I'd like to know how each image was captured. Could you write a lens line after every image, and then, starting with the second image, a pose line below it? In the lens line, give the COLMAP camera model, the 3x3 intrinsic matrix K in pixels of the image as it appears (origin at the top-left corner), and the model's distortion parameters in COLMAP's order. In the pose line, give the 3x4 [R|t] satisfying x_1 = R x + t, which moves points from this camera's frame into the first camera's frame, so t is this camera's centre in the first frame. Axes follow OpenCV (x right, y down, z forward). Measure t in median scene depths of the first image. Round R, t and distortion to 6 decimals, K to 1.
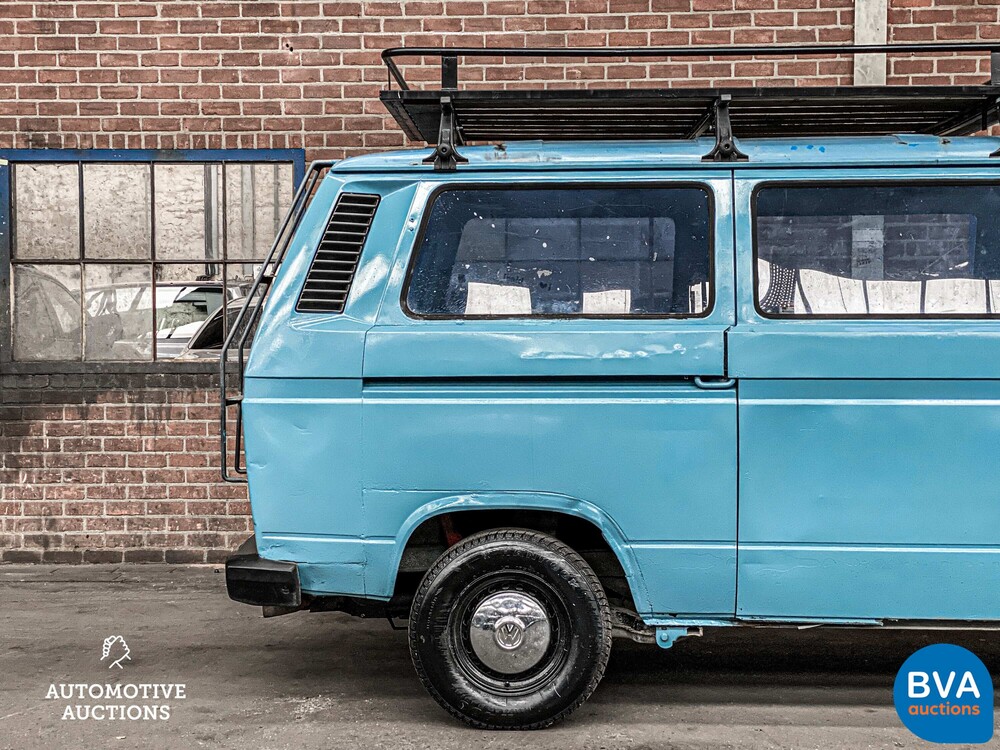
lens RADIAL K [[1491.4, 0, 502.1], [0, 1491.4, 350.3], [0, 0, 1]] dist [0.191646, -0.449515]
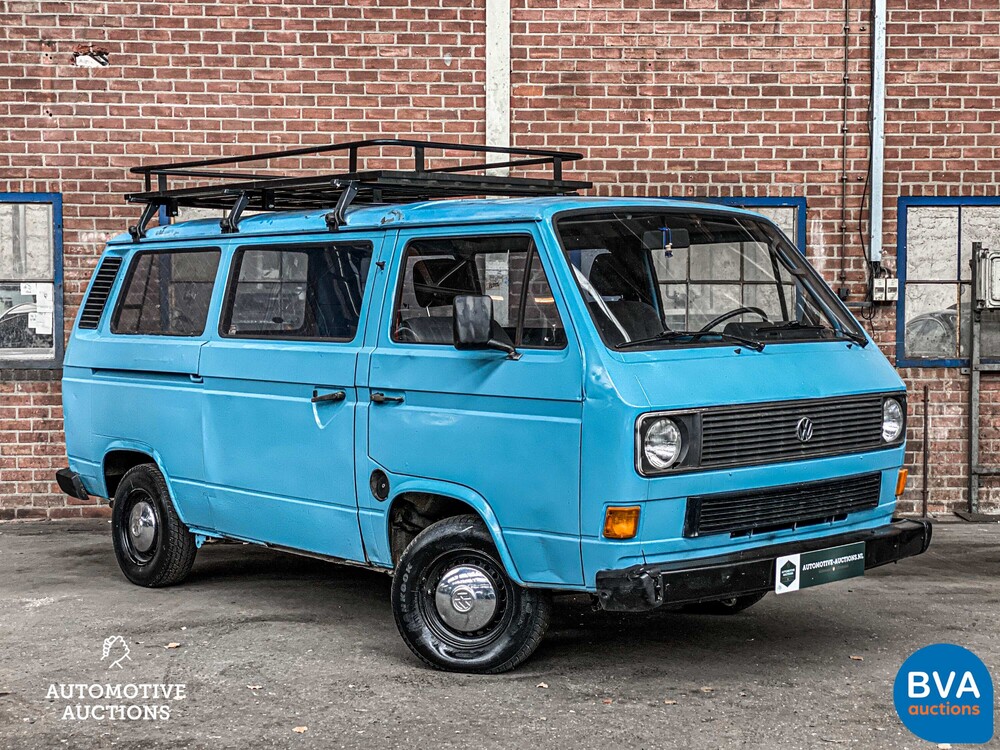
lens RADIAL K [[1448.4, 0, 493.1], [0, 1448.4, 352.7], [0, 0, 1]] dist [0.181530, -0.376289]
pose [[0.995570, 0.000320, 0.094023, 0.115930], [-0.001067, 0.999968, 0.007892, -0.008905], [-0.094018, -0.007957, 0.995539, -0.276908]]
